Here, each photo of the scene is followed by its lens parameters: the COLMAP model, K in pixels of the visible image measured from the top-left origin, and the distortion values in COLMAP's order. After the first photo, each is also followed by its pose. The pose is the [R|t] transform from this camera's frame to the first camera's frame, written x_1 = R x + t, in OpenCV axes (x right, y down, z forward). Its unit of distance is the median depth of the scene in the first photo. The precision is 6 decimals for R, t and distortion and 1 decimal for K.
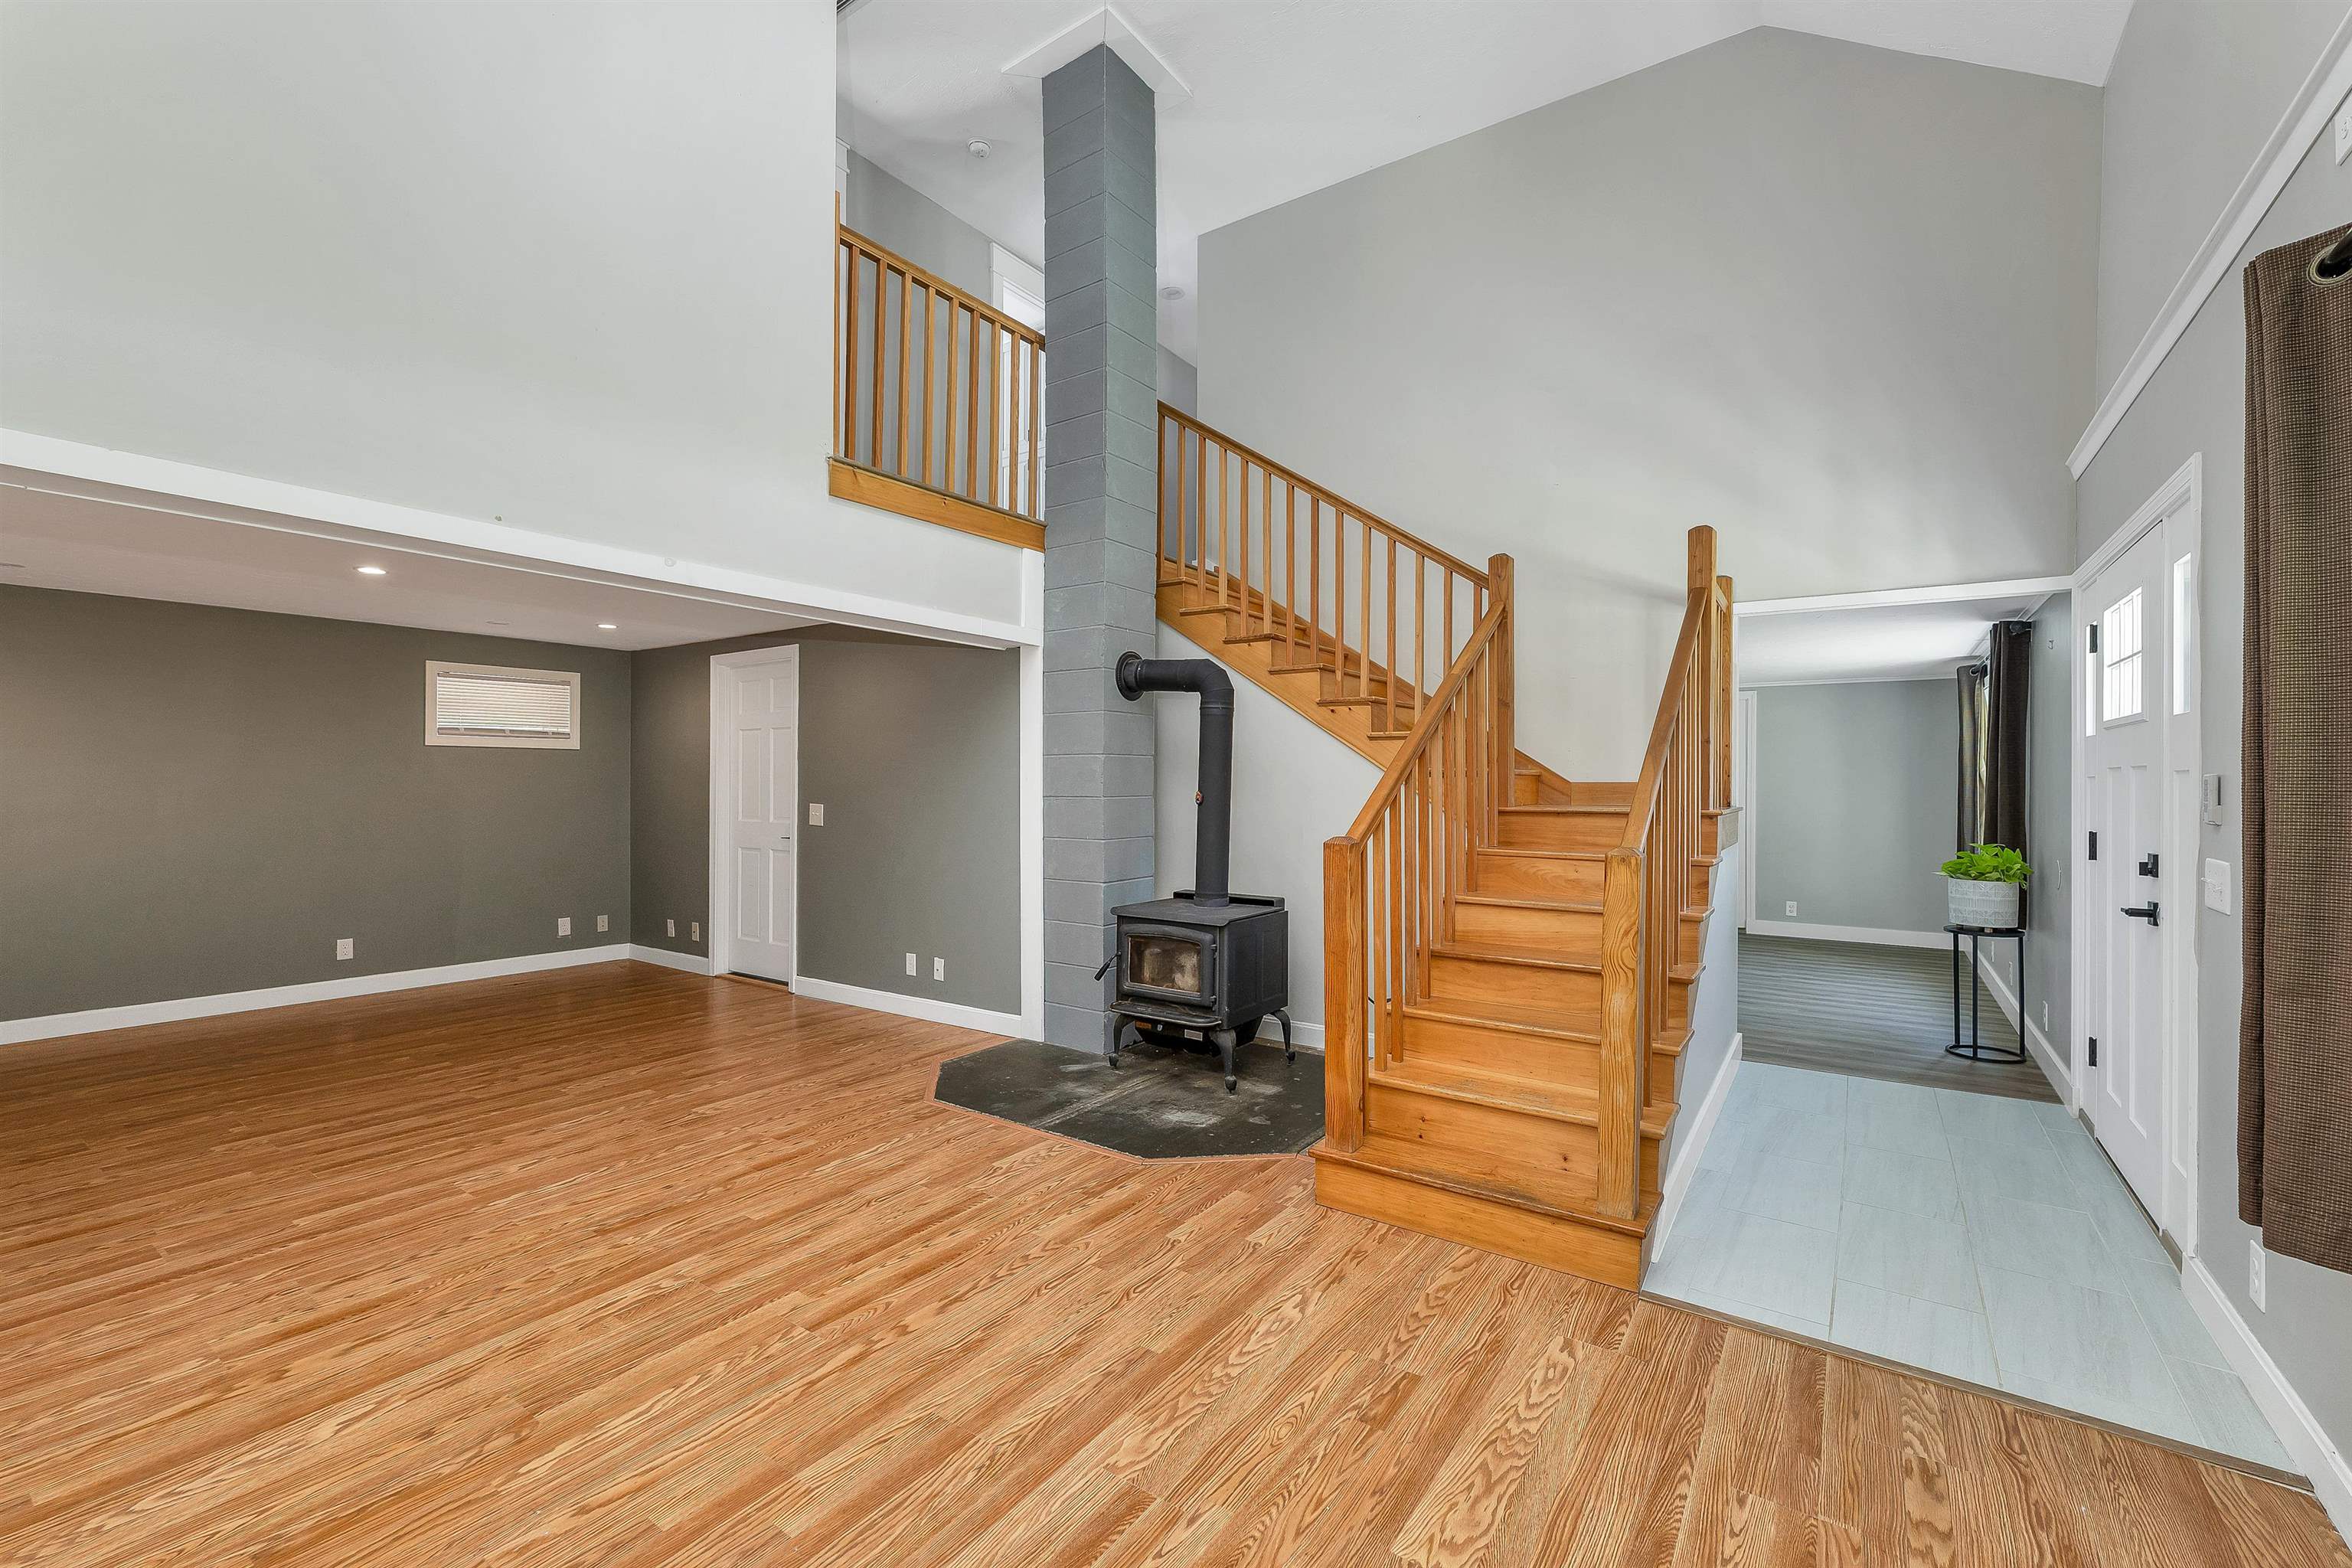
lens RADIAL K [[974.8, 0, 1176.8], [0, 974.8, 813.9], [0, 0, 1]] dist [-0.000146, 0.000016]
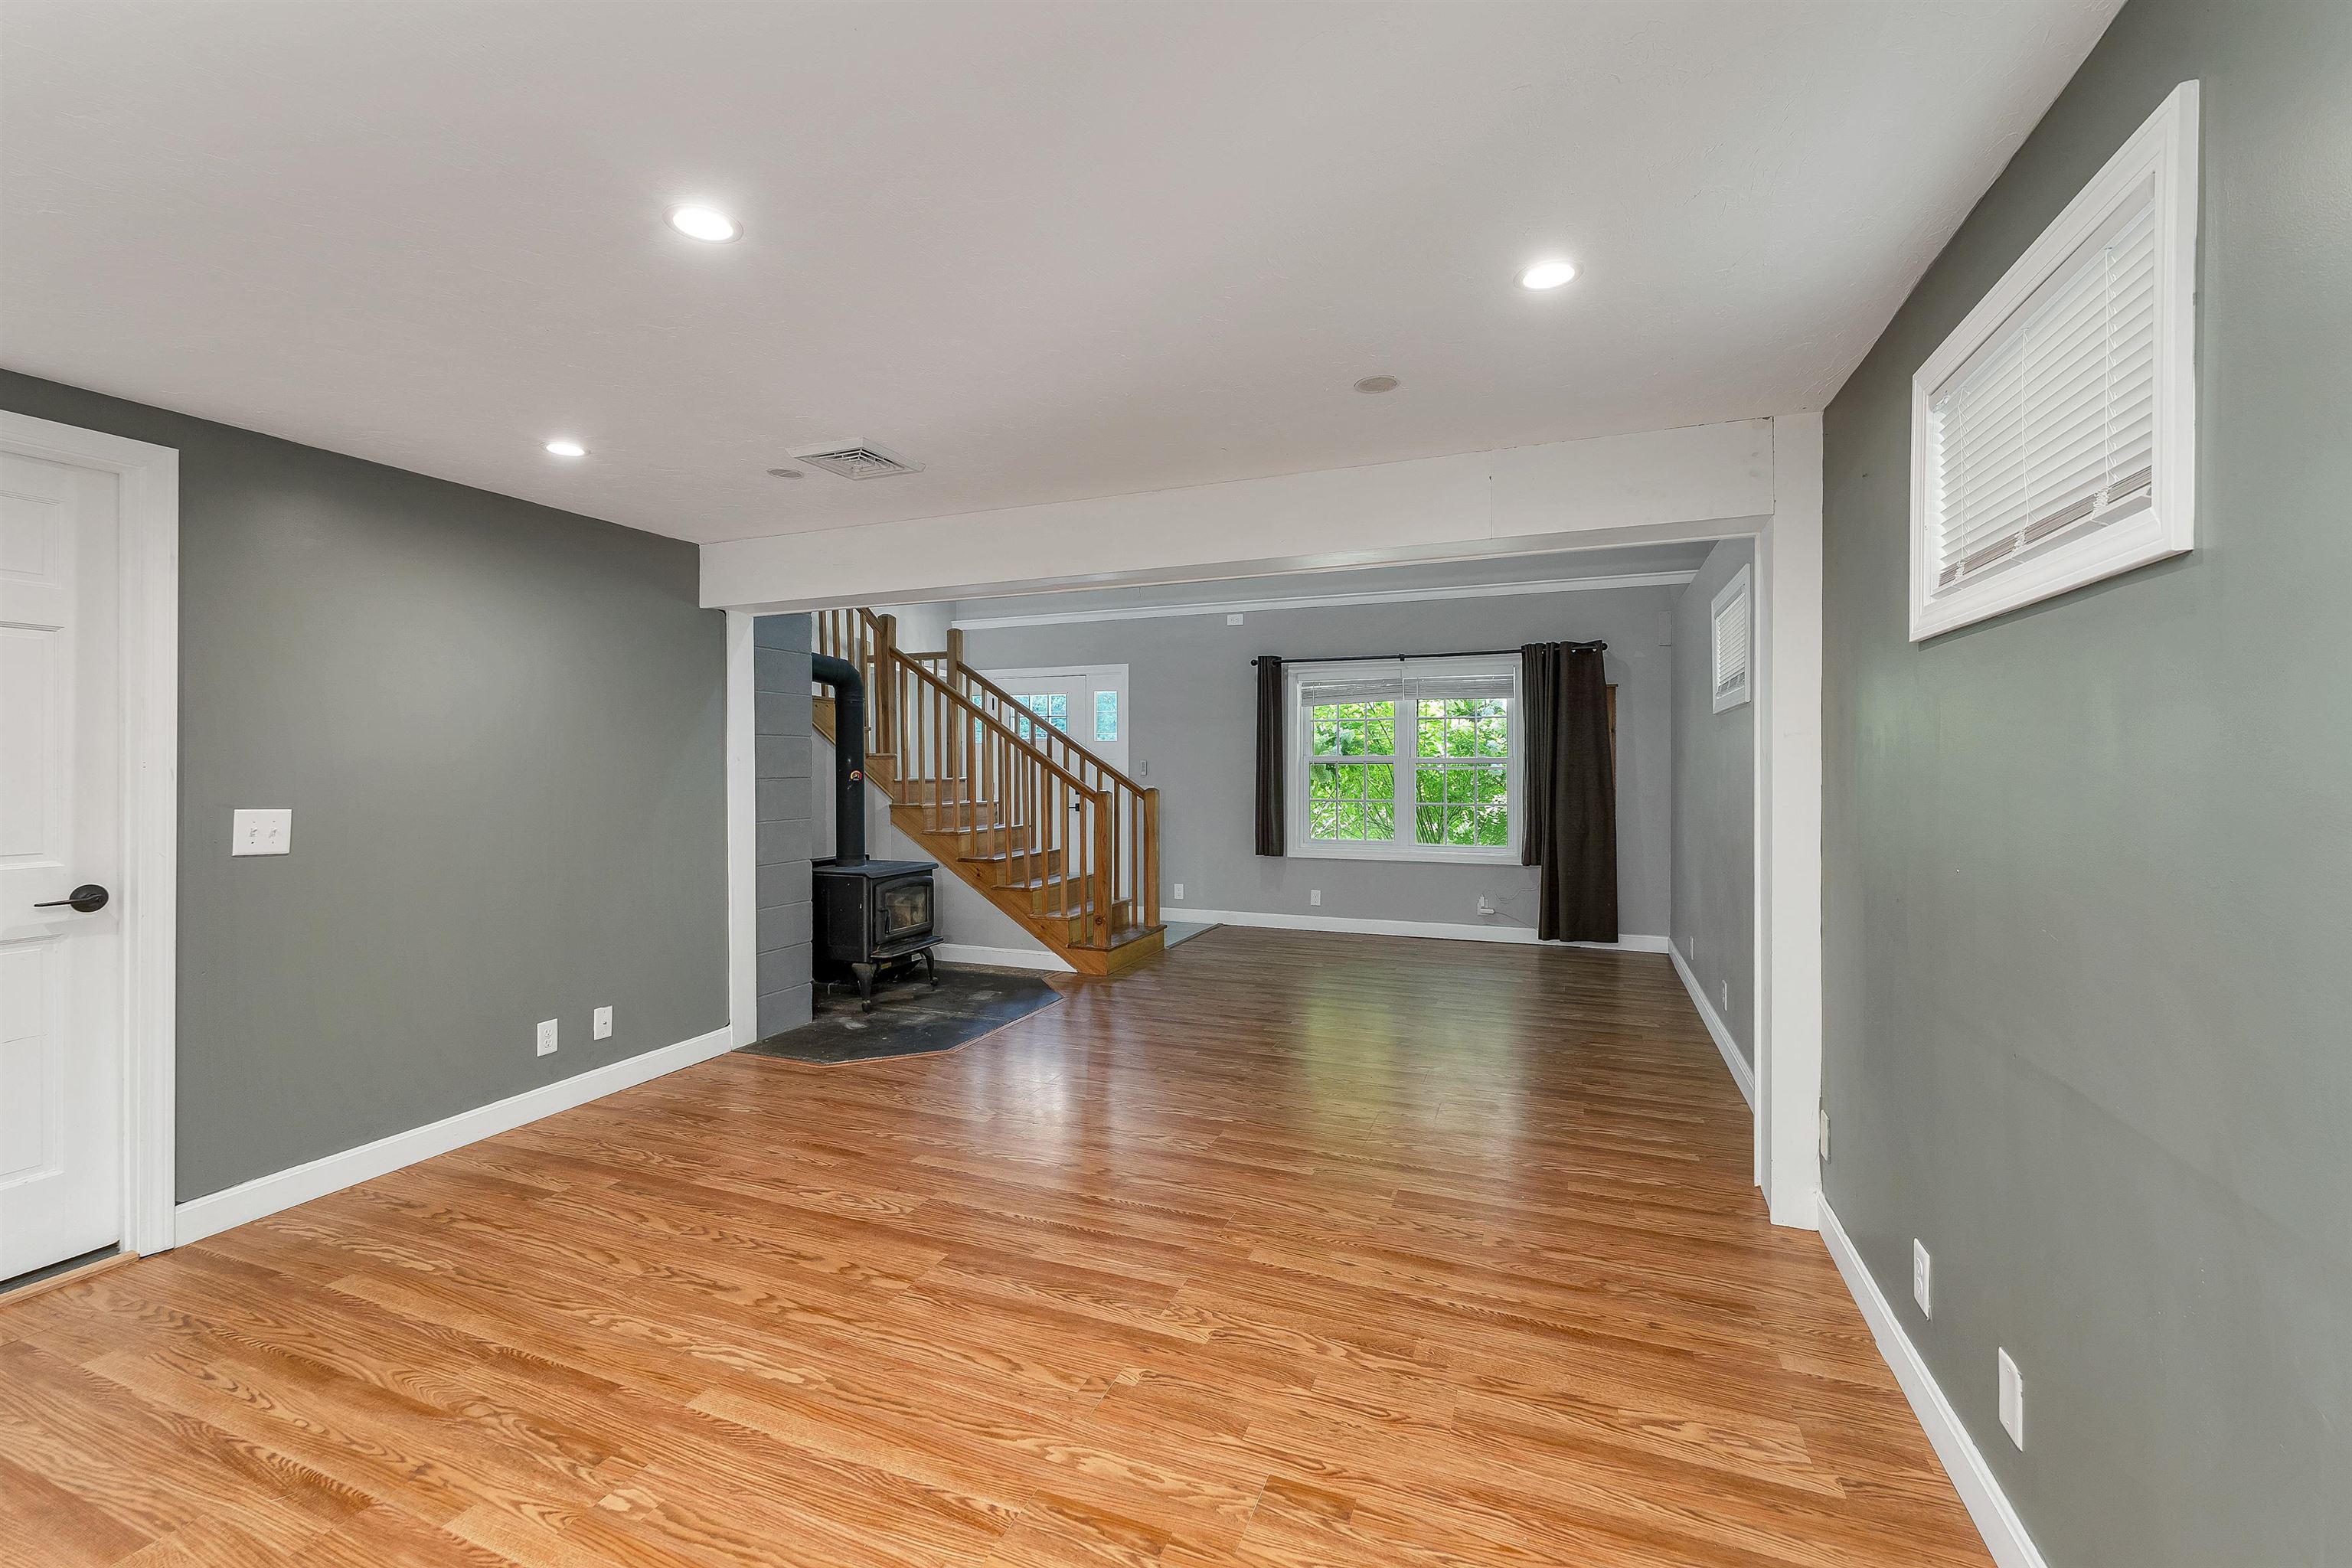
lens RADIAL K [[980.2, 0, 1173.9], [0, 980.2, 755.2], [0, 0, 1]] dist [-0.000278, 0.000054]
pose [[-0.223879, 0.006240, 0.974597, -1.621580], [0.032846, 0.999460, 0.001146, -0.037830], [-0.974063, 0.032268, -0.223963, 1.159949]]
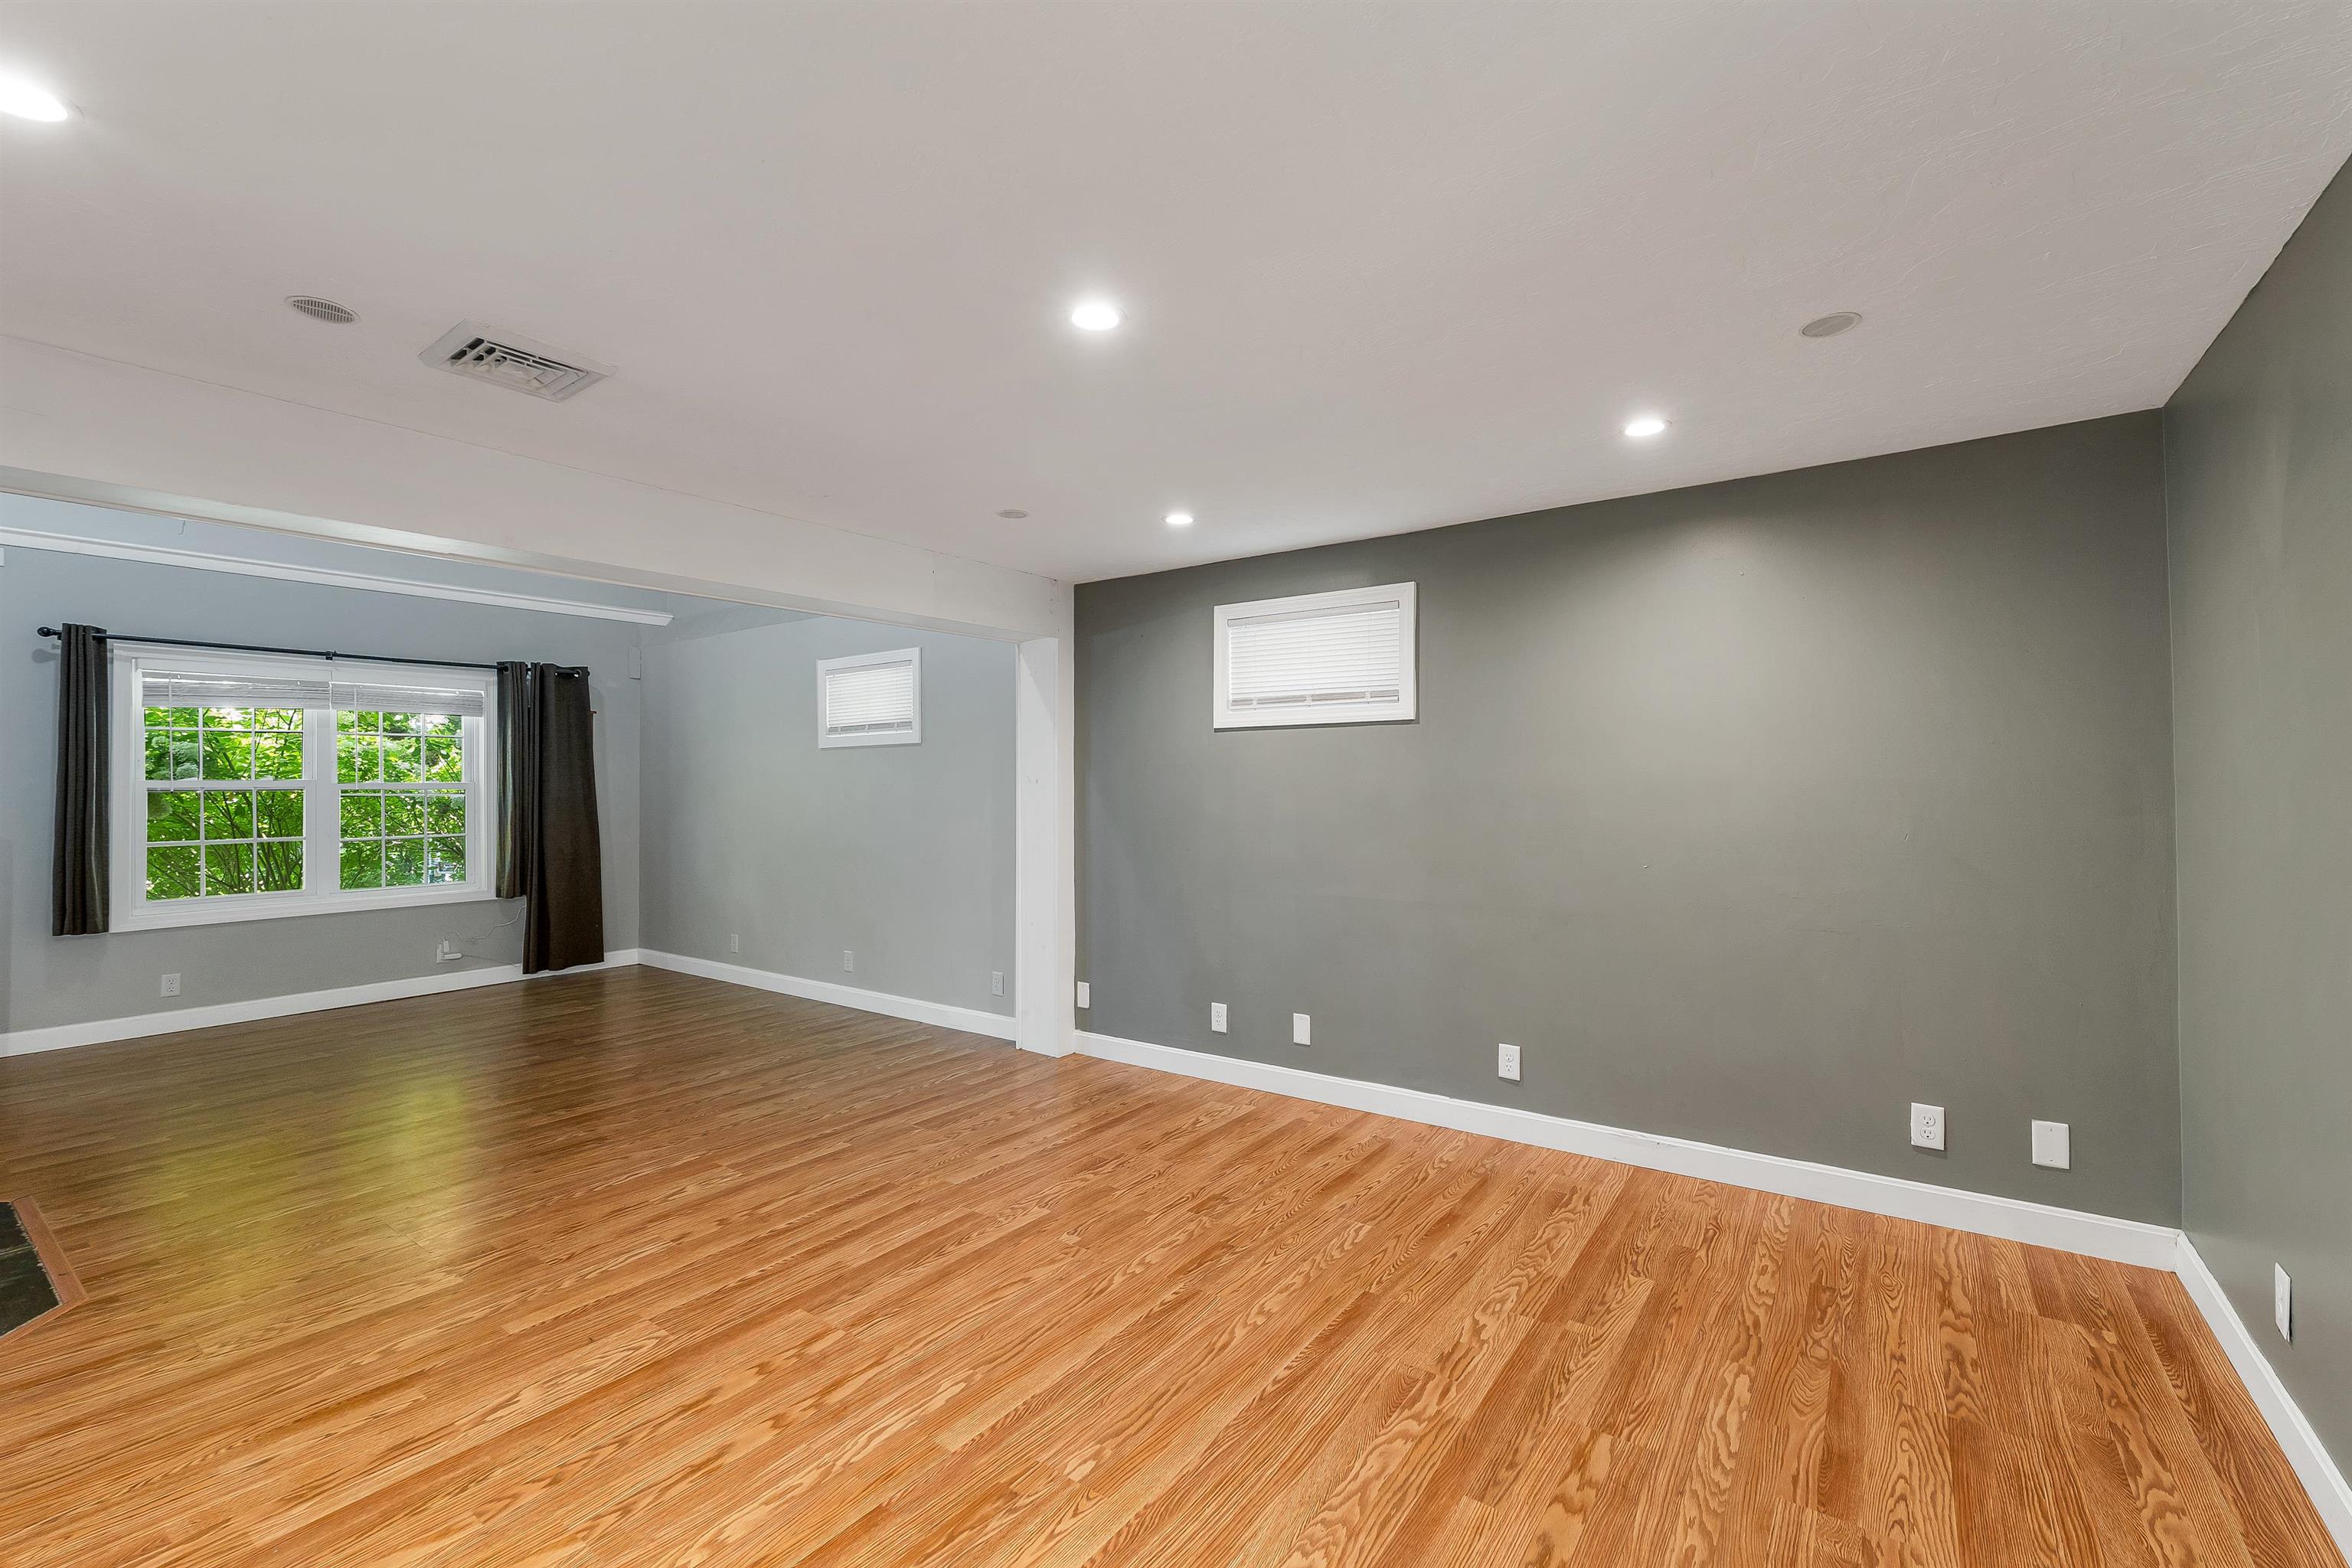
lens RADIAL K [[989.6, 0, 1165.4], [0, 989.6, 779.4], [0, 0, 1]] dist [0.000687, 0.000289]
pose [[-0.999695, 0.004915, 0.024216, -1.126481], [0.005603, 0.999580, 0.028425, -0.060525], [-0.024066, 0.028552, -0.999303, 1.872964]]
